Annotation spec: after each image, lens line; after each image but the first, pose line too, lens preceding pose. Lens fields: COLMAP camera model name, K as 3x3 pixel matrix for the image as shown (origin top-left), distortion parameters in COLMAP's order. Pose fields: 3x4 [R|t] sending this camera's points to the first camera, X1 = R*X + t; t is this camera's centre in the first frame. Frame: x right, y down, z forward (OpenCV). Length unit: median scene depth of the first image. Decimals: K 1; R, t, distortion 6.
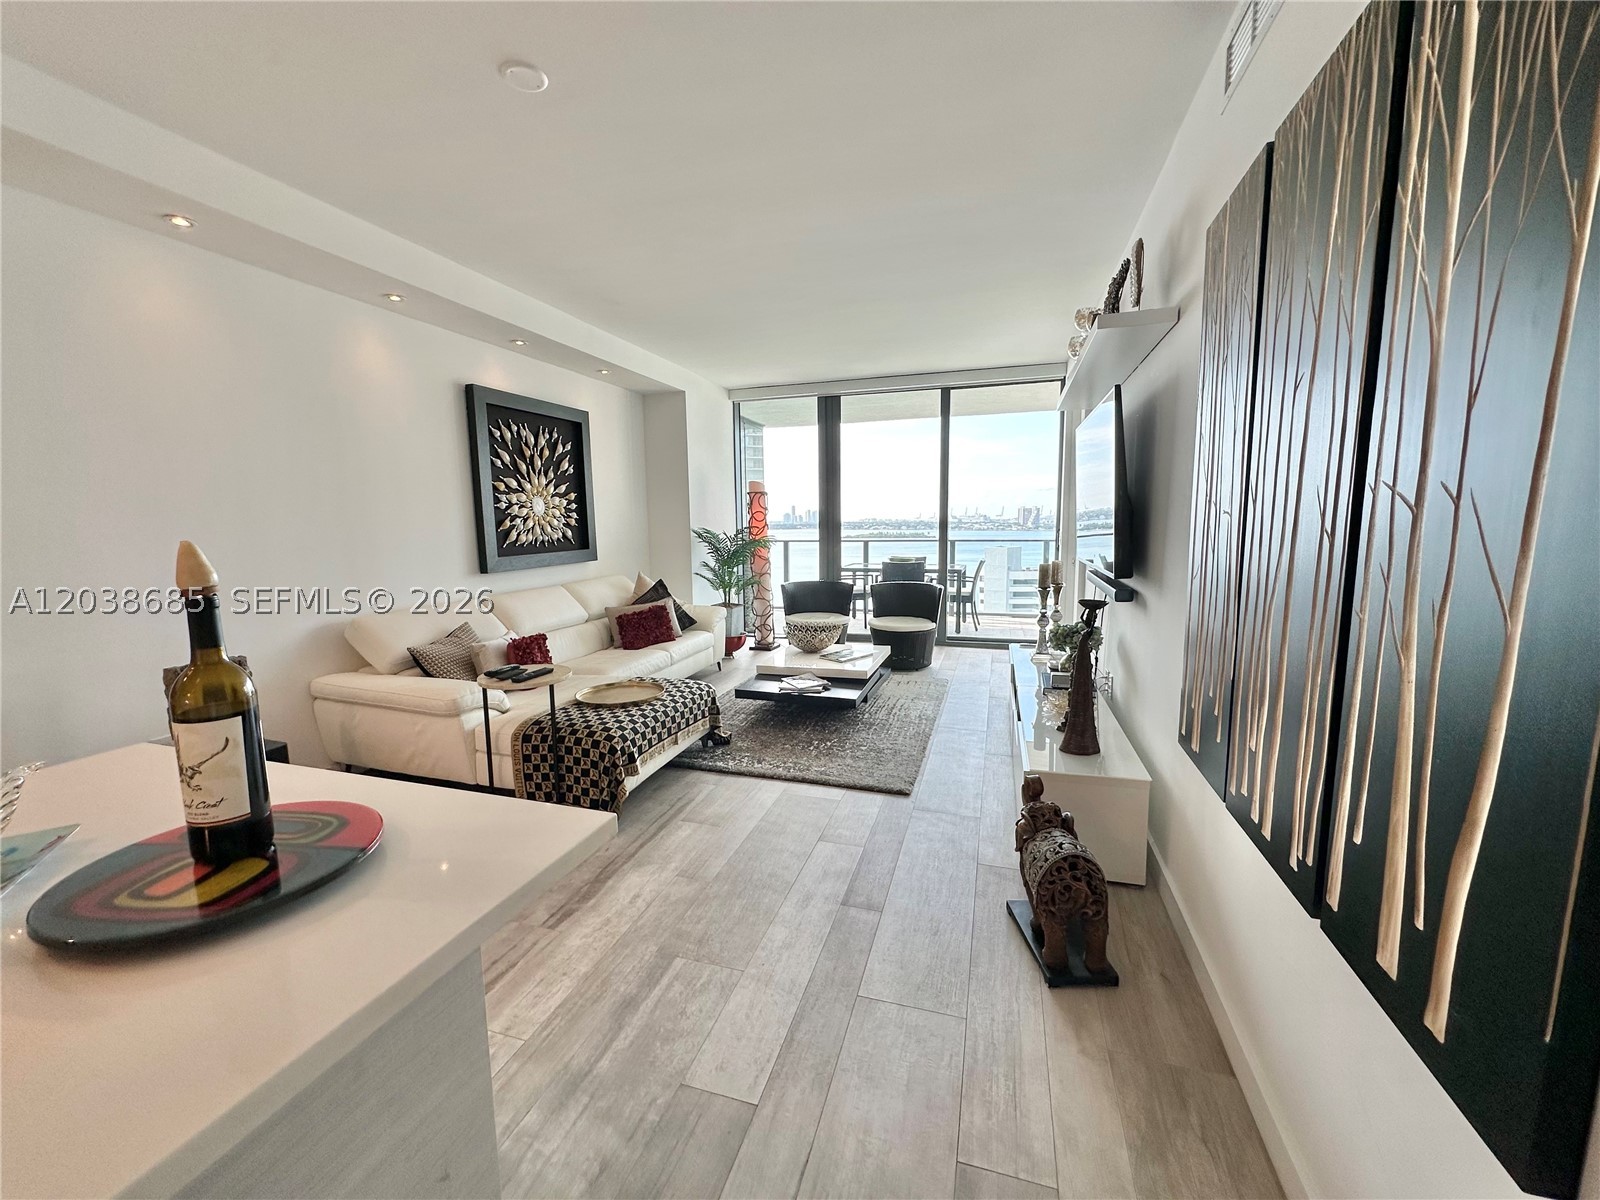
lens RADIAL K [[642.2, 0, 797.7], [0, 642.2, 602.2], [0, 0, 1]] dist [-0.000868, 0.000070]
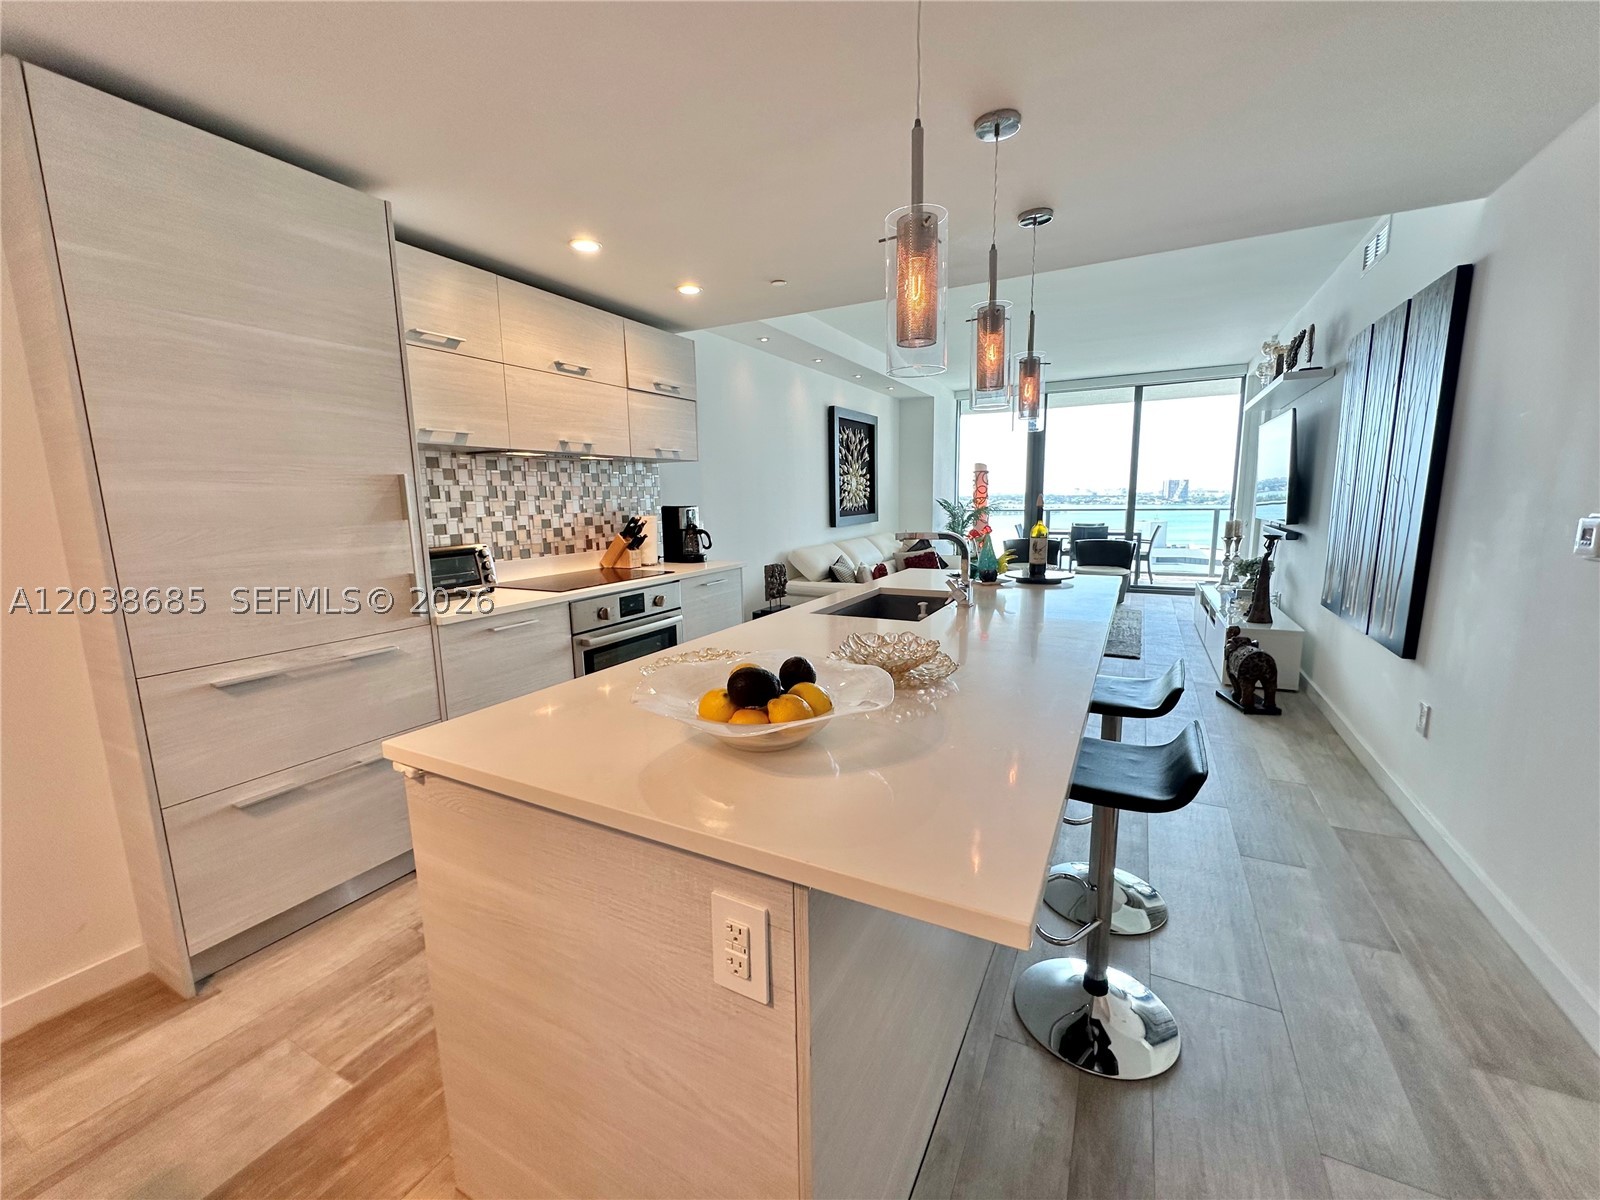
lens RADIAL K [[642.2, 0, 797.7], [0, 642.2, 602.2], [0, 0, 1]] dist [-0.000868, 0.000070]
pose [[0.983627, 0.025115, -0.178456, -0.290477], [-0.018235, 0.999030, 0.040090, 0.077058], [0.179289, -0.036179, 0.983131, -0.561370]]
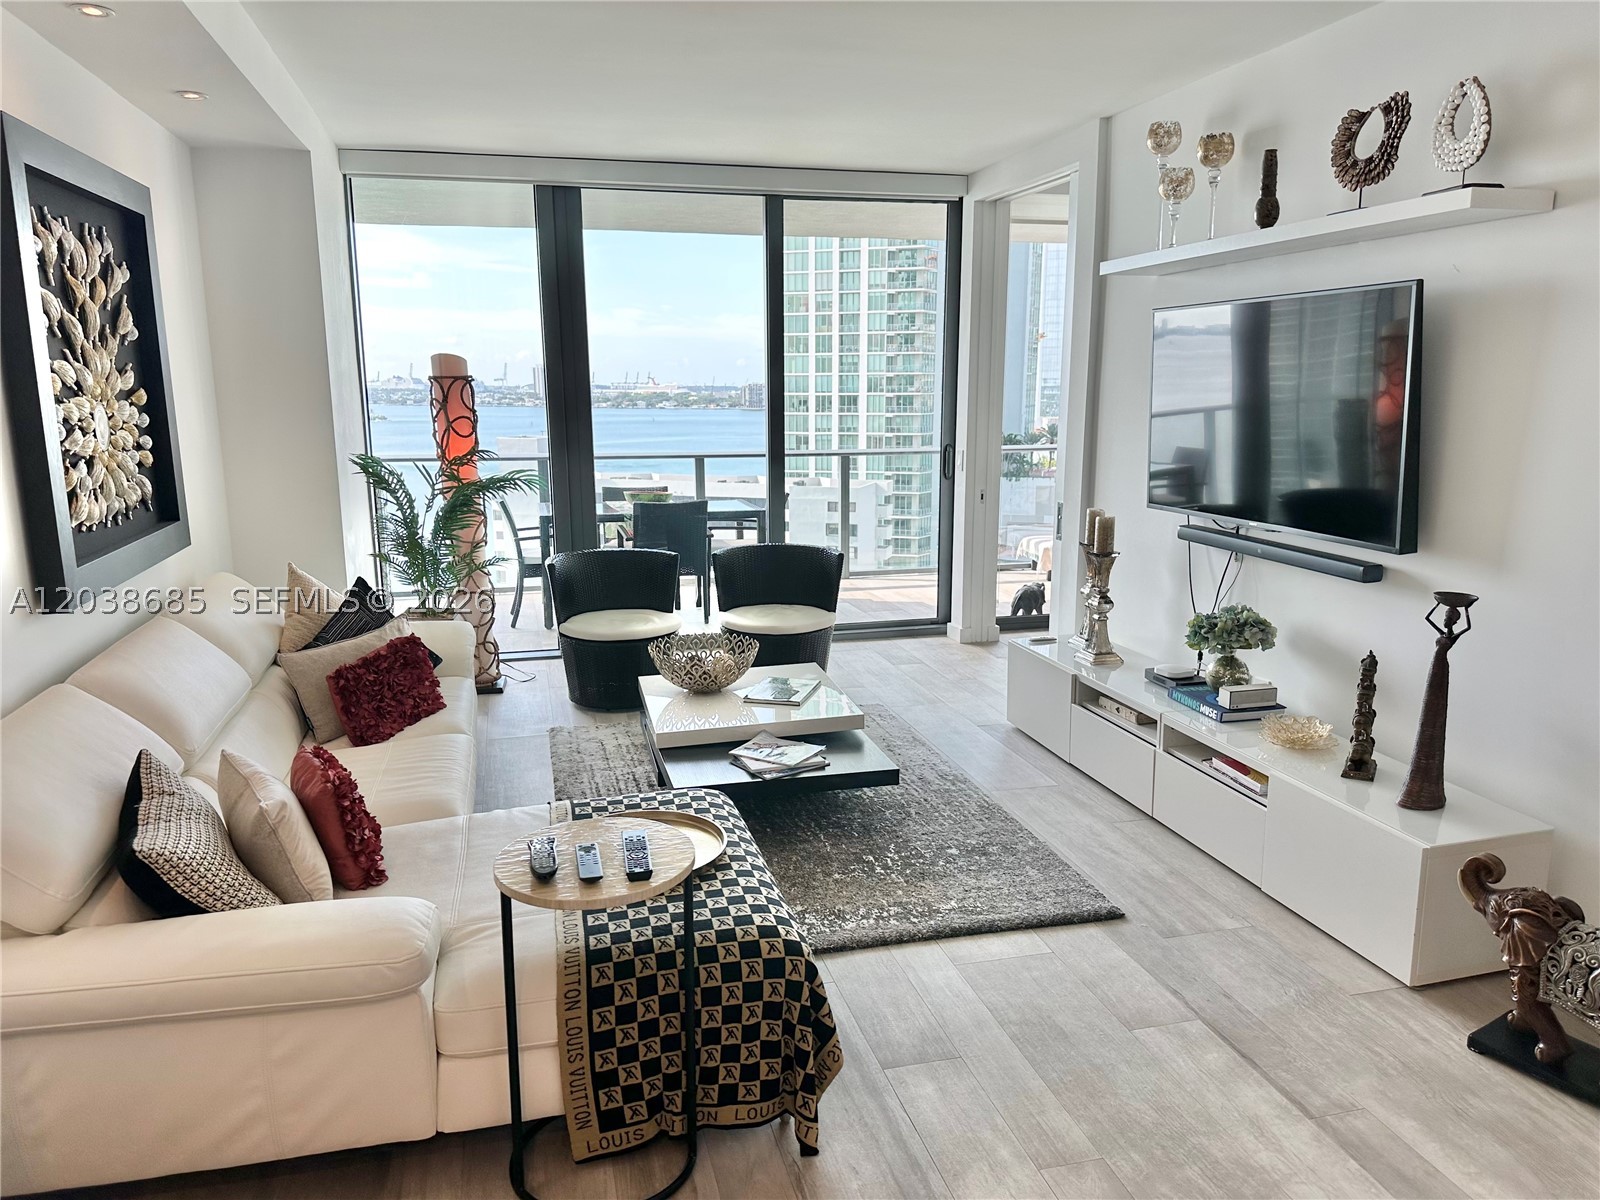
lens RADIAL K [[1124.8, 0, 802.1], [0, 1124.8, 609.9], [0, 0, 1]] dist [0.087052, -0.121281]
pose [[0.845027, -0.096336, 0.525975, -0.471563], [0.060914, 0.994577, 0.084300, -0.077859], [-0.531243, -0.039196, 0.846312, 0.179940]]
